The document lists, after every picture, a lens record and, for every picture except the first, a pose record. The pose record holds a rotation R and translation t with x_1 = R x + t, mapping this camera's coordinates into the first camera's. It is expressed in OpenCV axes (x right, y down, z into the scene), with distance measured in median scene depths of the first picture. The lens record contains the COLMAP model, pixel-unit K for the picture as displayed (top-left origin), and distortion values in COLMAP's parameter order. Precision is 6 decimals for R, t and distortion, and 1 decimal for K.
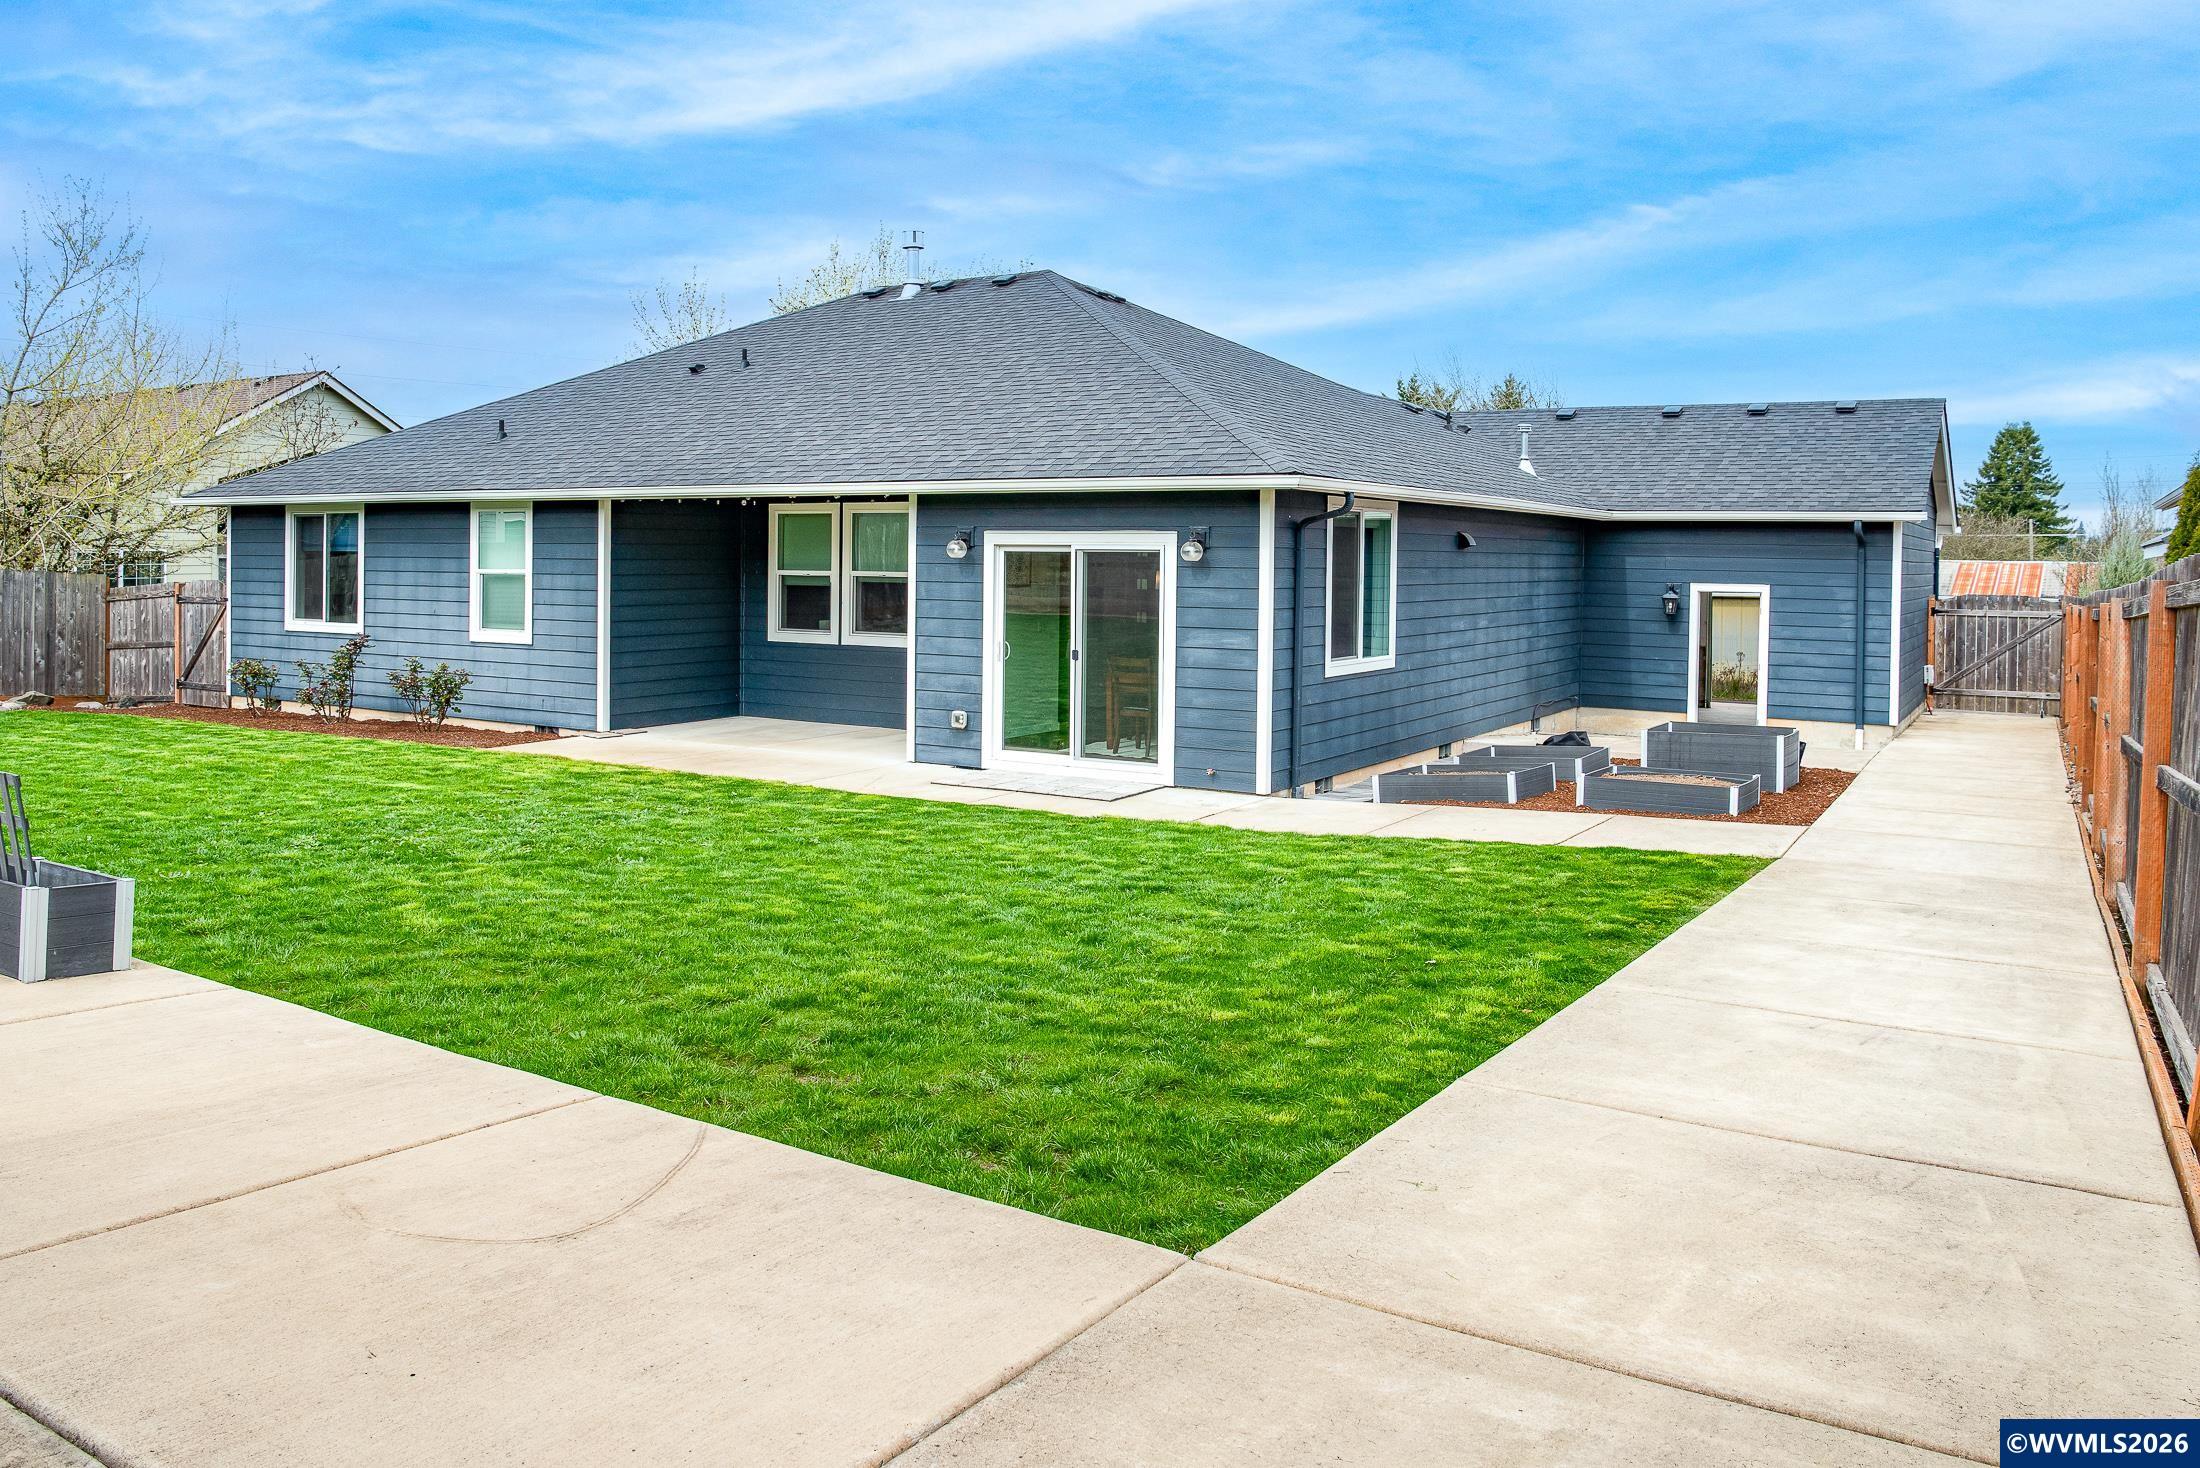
lens RADIAL K [[1574.9, 0, 1043.7], [0, 1574.9, 601.6], [0, 0, 1]] dist [-0.042273, 0.002295]
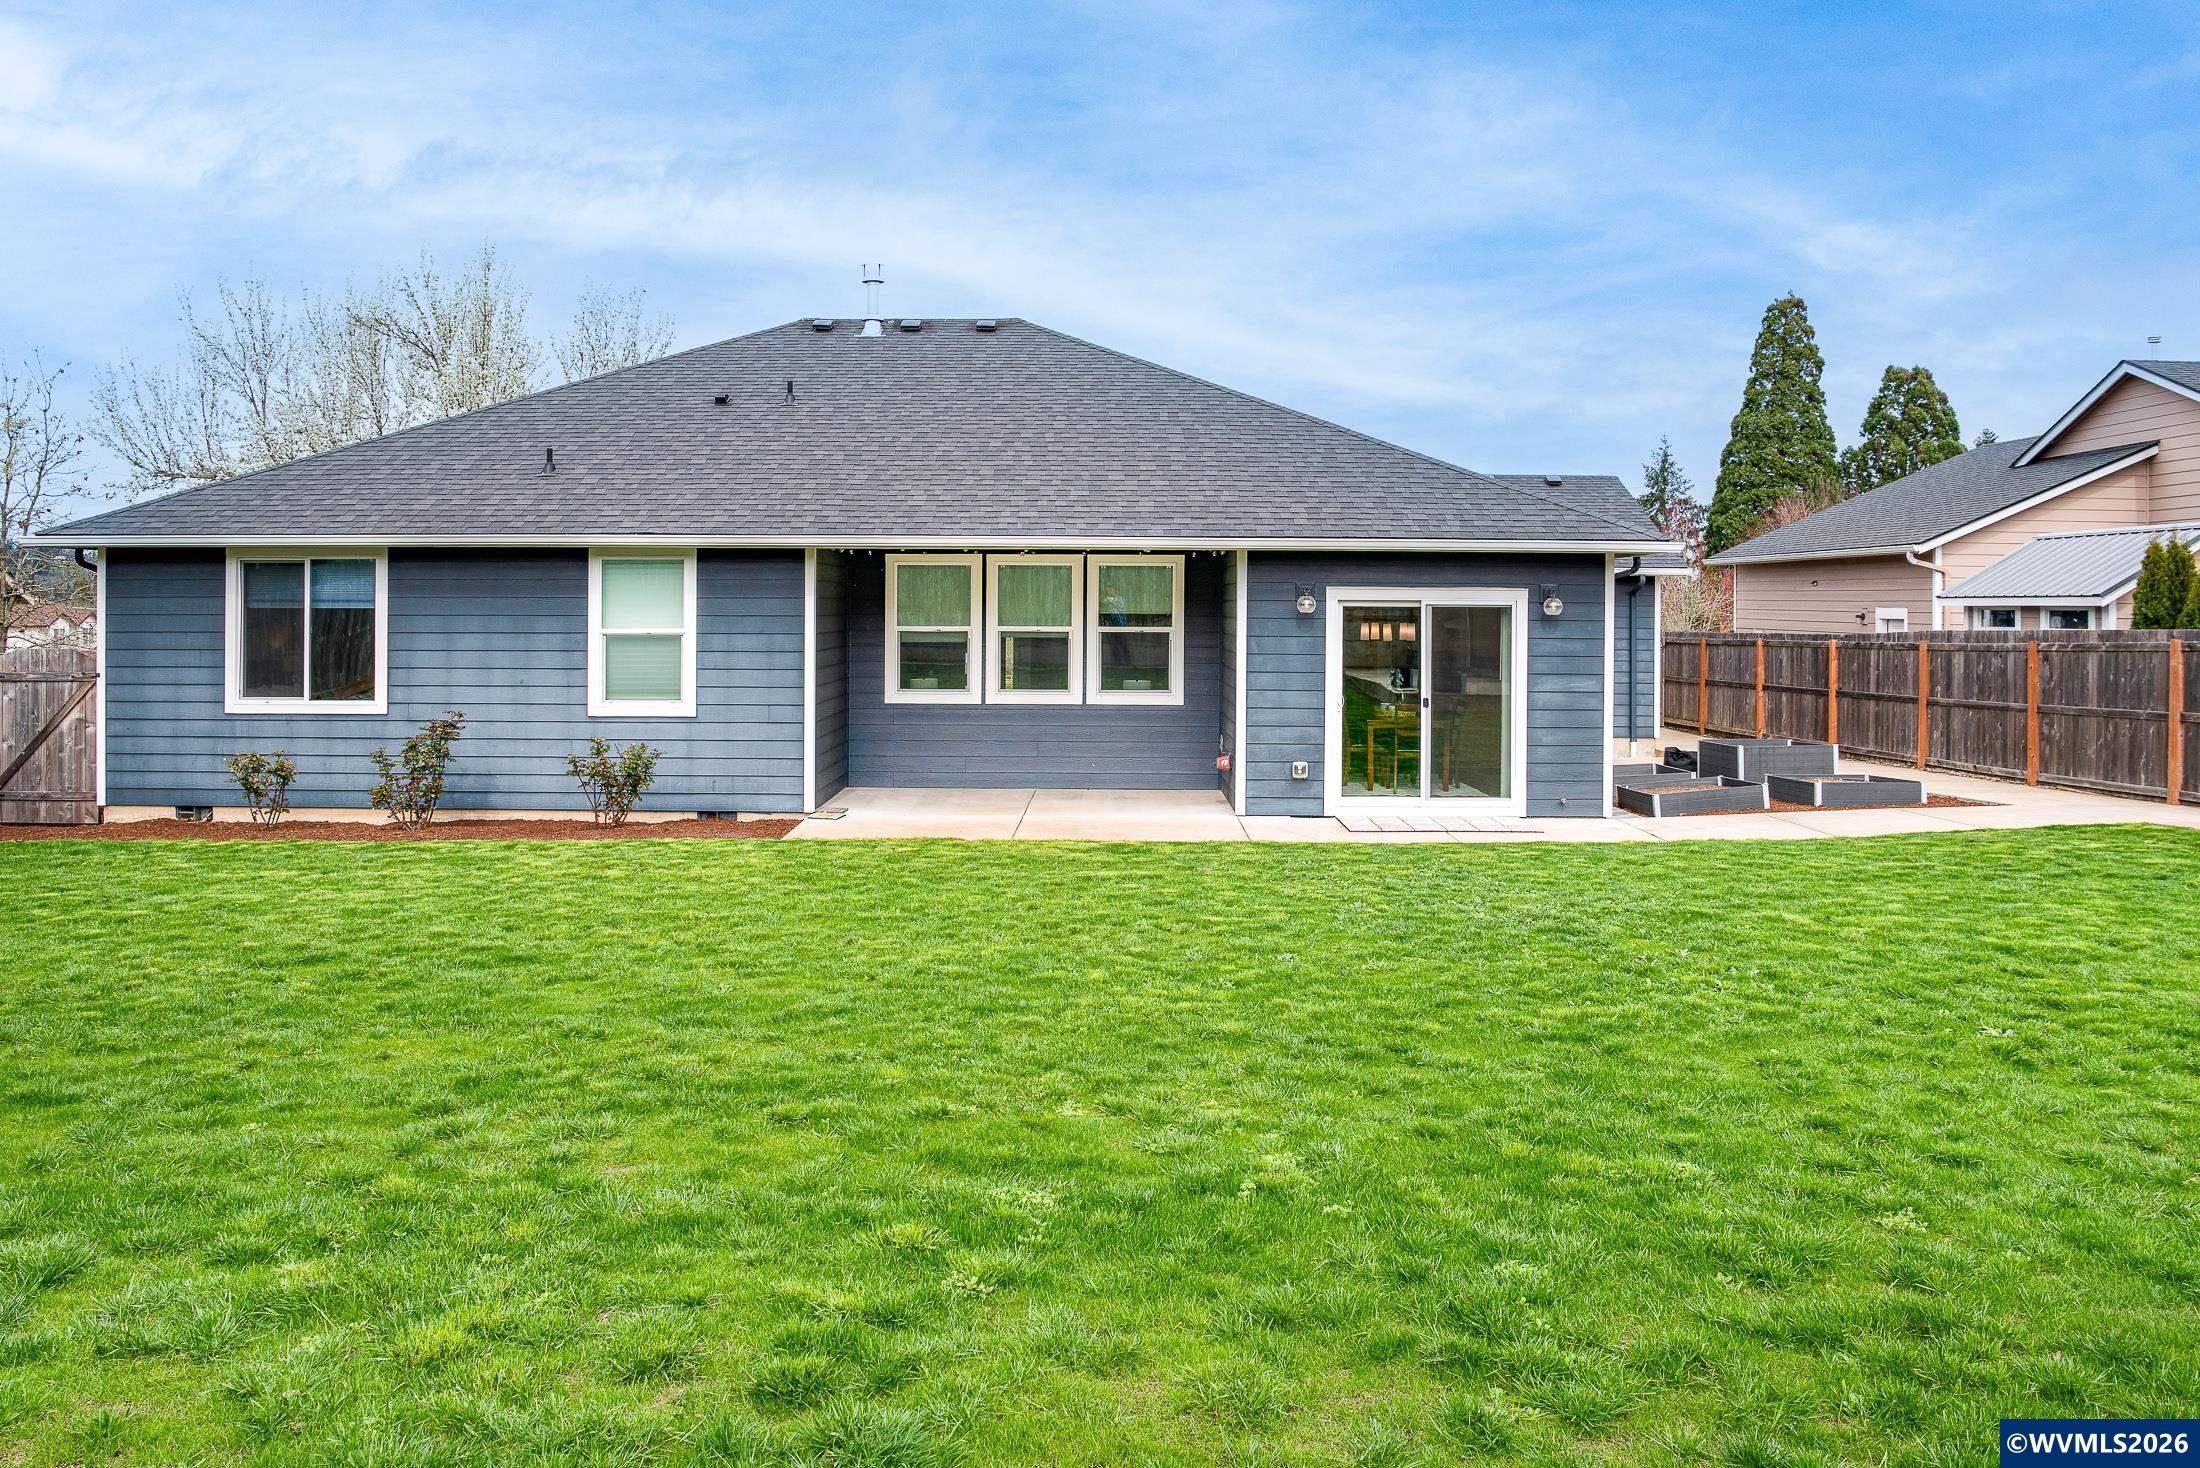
lens RADIAL K [[1576.4, 0, 1078.6], [0, 1576.4, 657.9], [0, 0, 1]] dist [-0.067808, 0.011644]
pose [[0.854741, -0.020701, 0.518641, -0.607420], [0.017949, 0.999786, 0.010325, -0.010033], [-0.518744, 0.000484, 0.854930, 0.171513]]
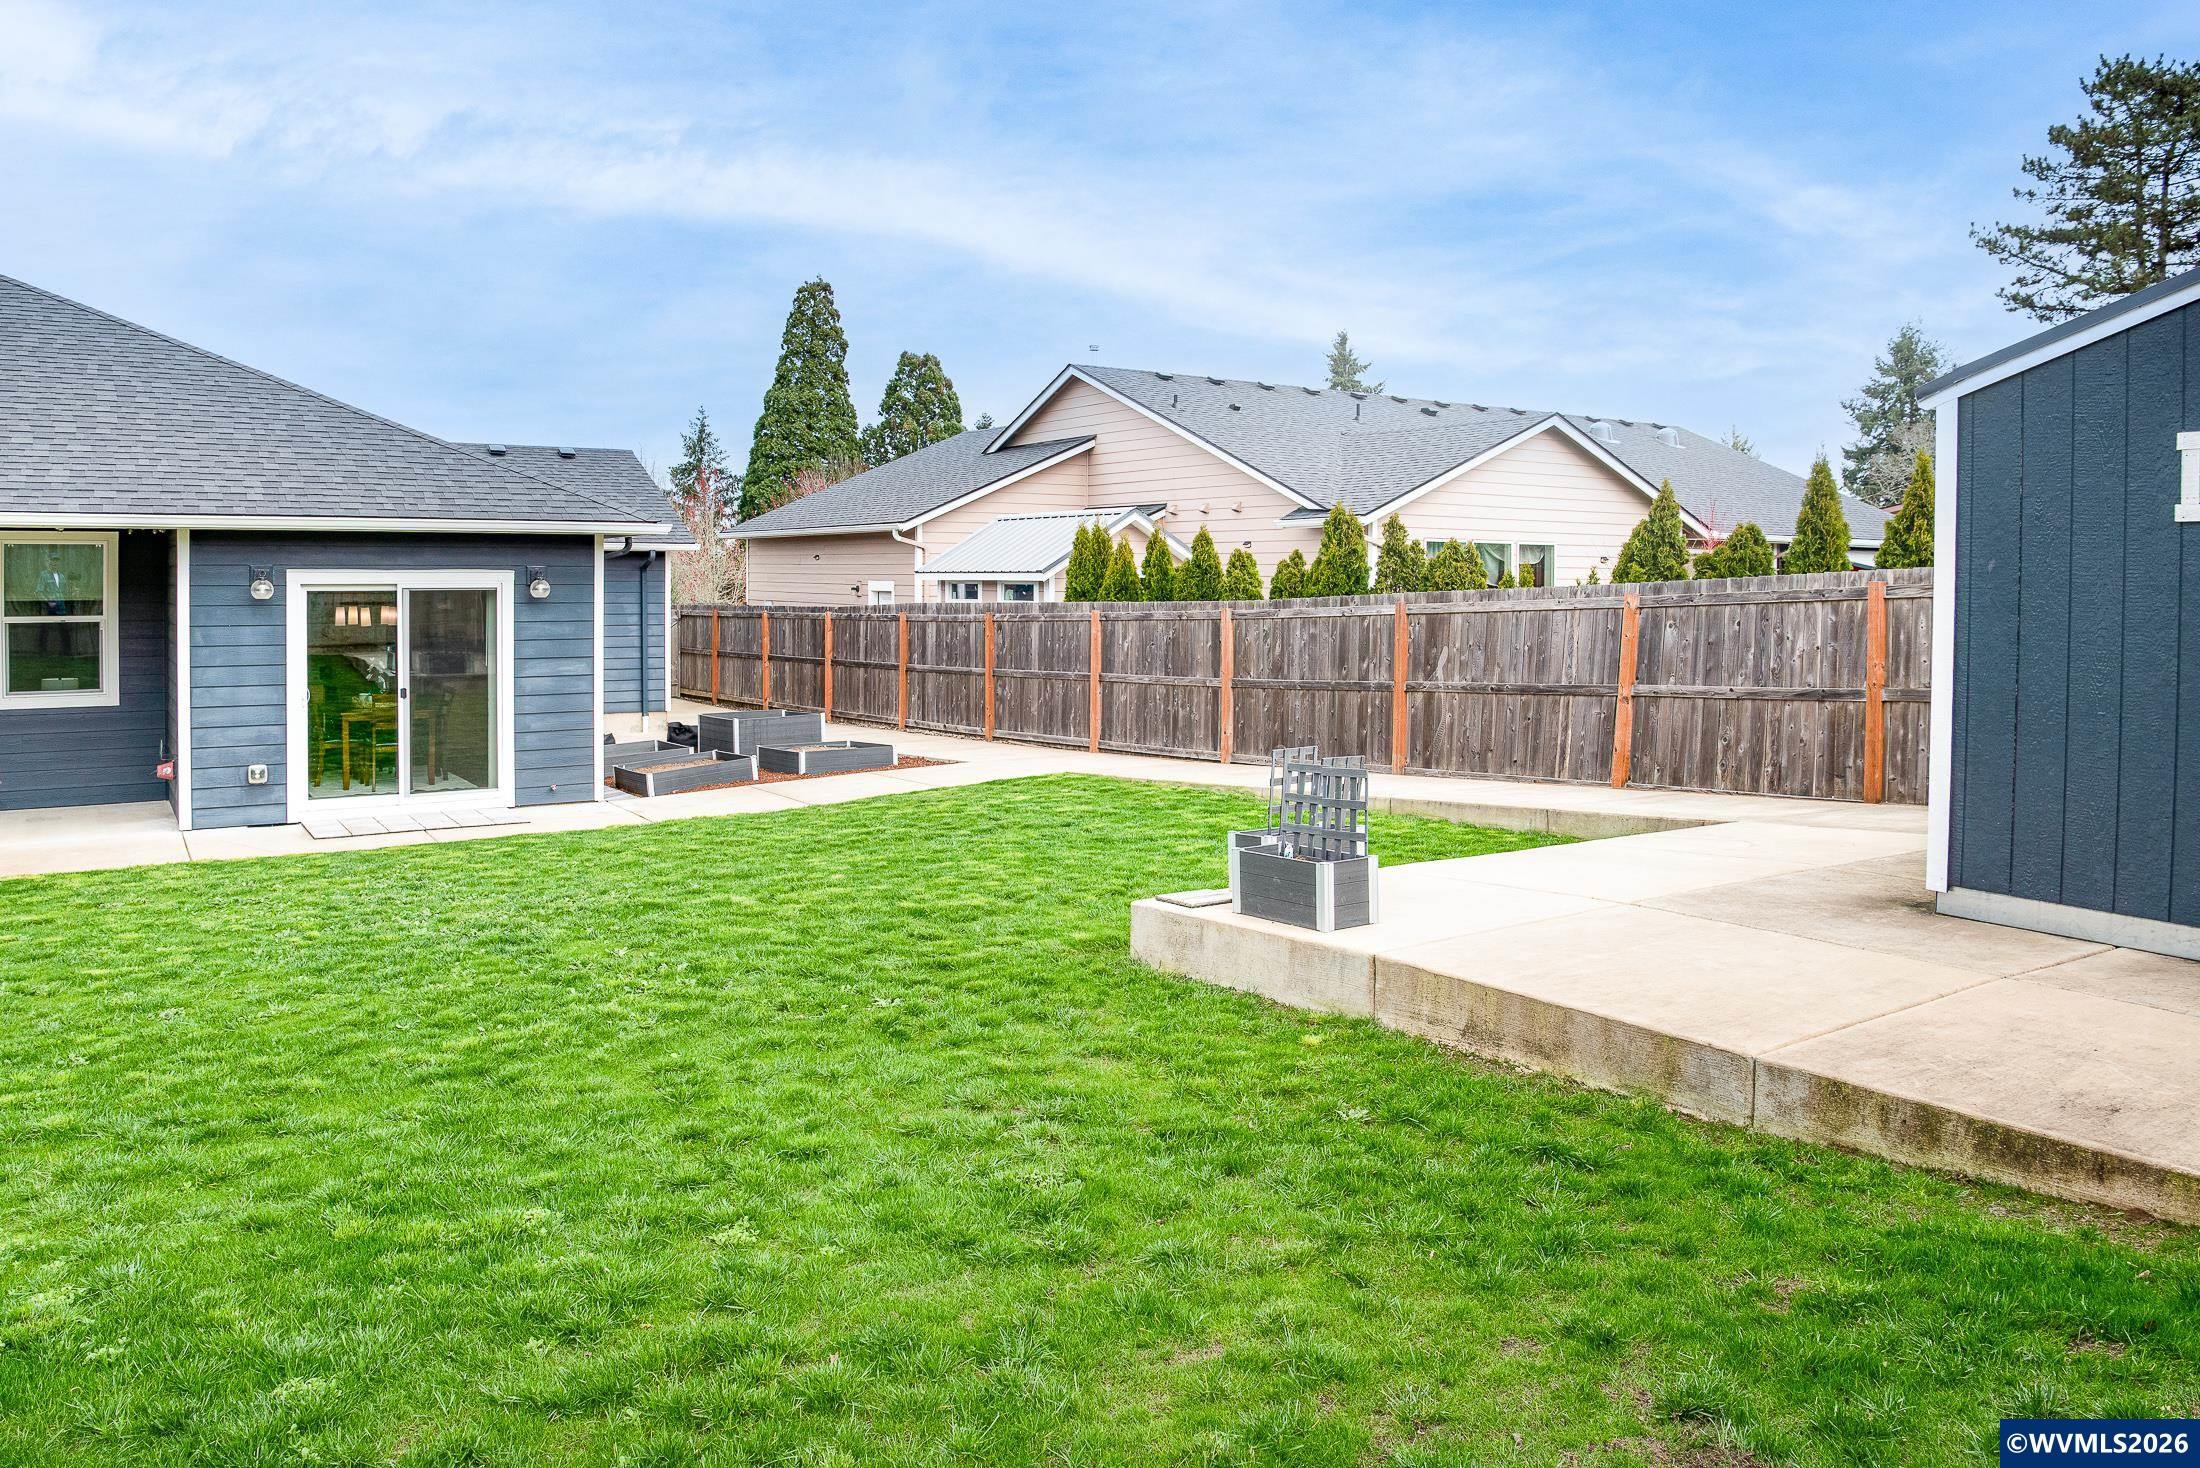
lens RADIAL K [[1576.4, 0, 1078.6], [0, 1576.4, 657.9], [0, 0, 1]] dist [-0.067808, 0.011644]
pose [[0.420939, -0.053740, 0.905495, -0.577141], [0.028029, 0.998537, 0.046232, -0.018637], [-0.906656, 0.005919, 0.421830, 0.155636]]
